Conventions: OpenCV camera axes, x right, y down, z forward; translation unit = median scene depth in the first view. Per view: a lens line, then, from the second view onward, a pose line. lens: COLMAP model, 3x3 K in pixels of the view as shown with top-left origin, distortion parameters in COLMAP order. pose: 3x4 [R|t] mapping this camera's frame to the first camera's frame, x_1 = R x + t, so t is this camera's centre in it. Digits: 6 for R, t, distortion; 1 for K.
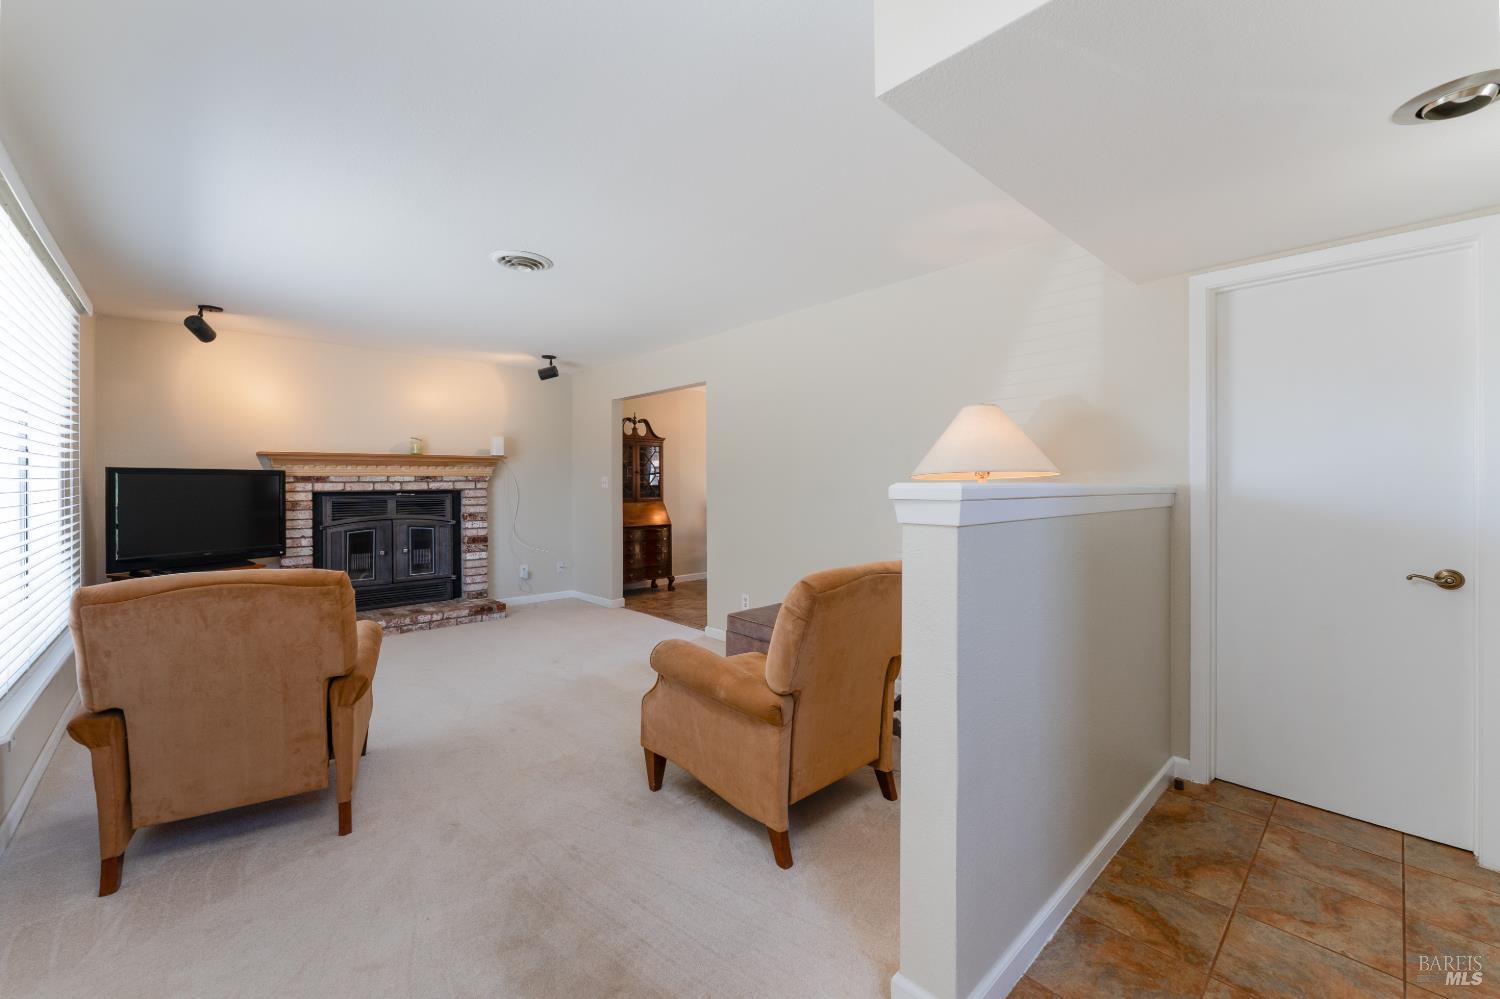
lens RADIAL K [[603.8, 0, 751.5], [0, 603.8, 486.6], [0, 0, 1]] dist [-0.003374, 0.000197]
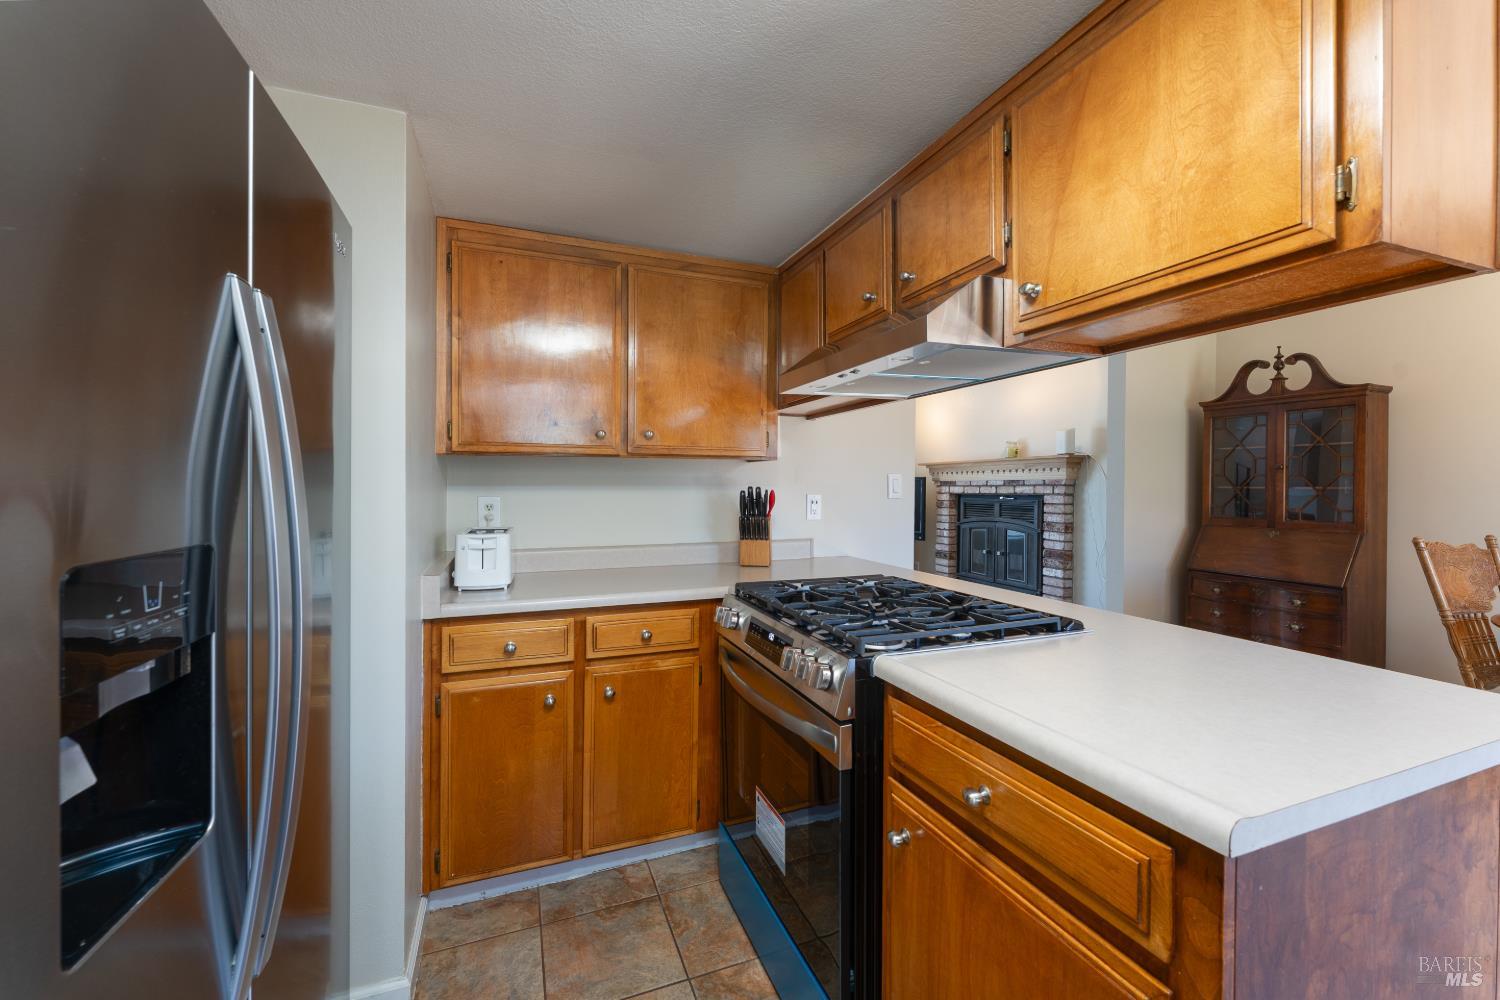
lens RADIAL K [[603.8, 0, 752.5], [0, 603.8, 488.6], [0, 0, 1]] dist [-0.003374, 0.000197]
pose [[-0.375285, 0.006548, -0.926886, 0.498624], [-0.007279, 0.999923, 0.010011, -0.009862], [0.926881, 0.010504, -0.375209, 0.935296]]
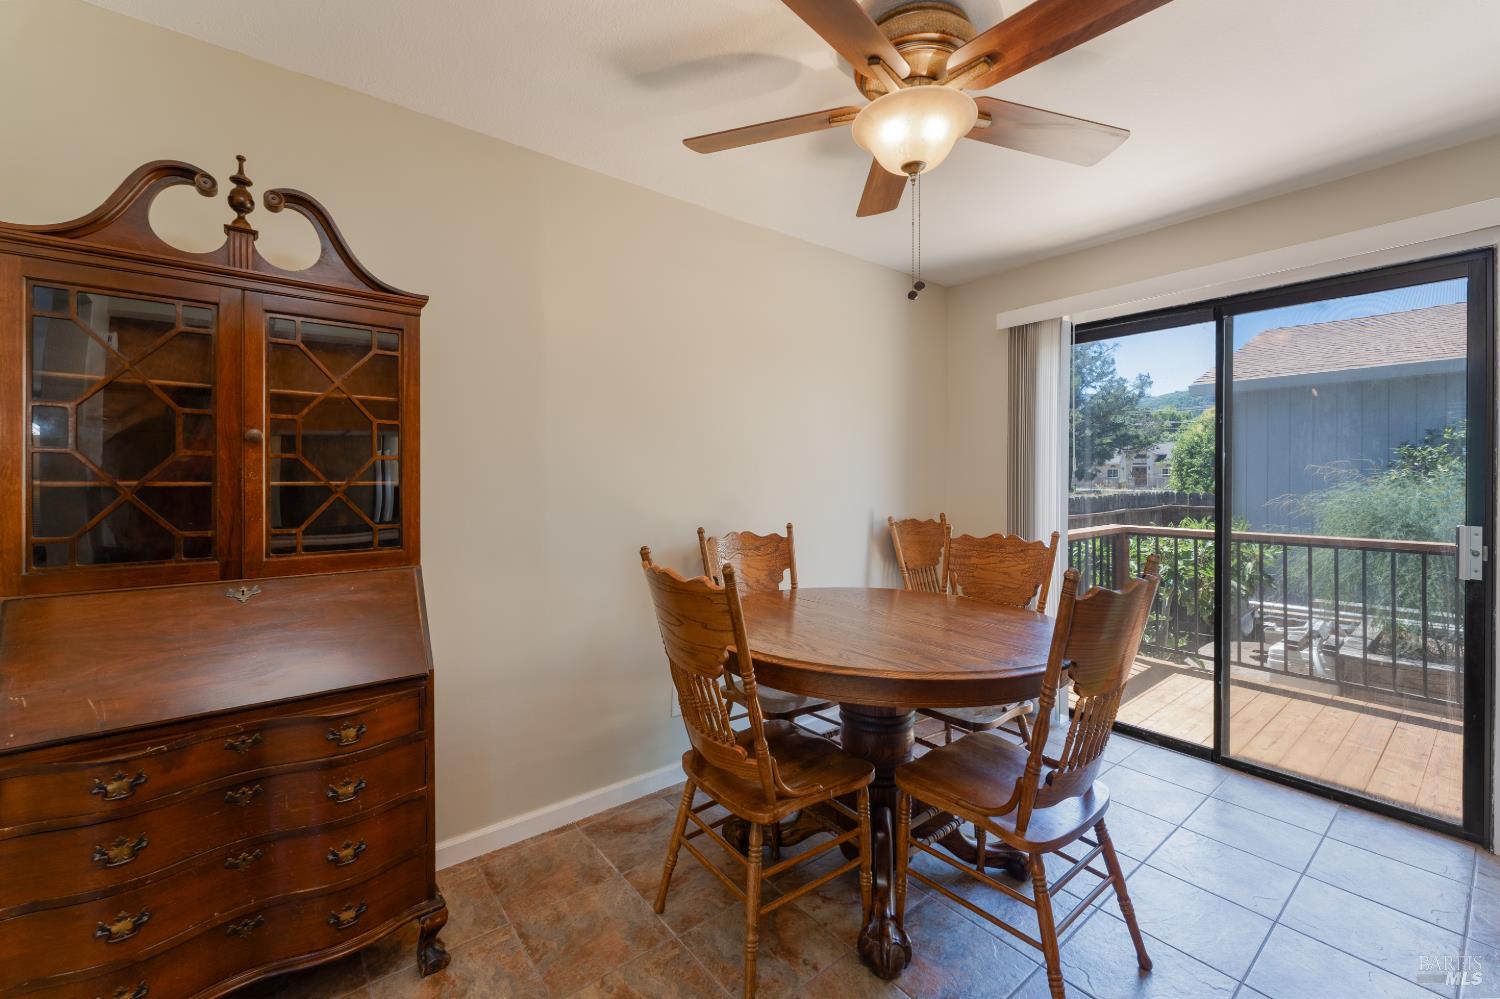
lens RADIAL K [[603.8, 0, 751.1], [0, 603.8, 485.4], [0, 0, 1]] dist [-0.003374, 0.000197]
pose [[0.996565, 0.000595, -0.082809, 0.002199], [-0.000451, 0.999998, 0.001751, -0.008931], [0.082809, -0.001708, 0.996564, 0.954757]]
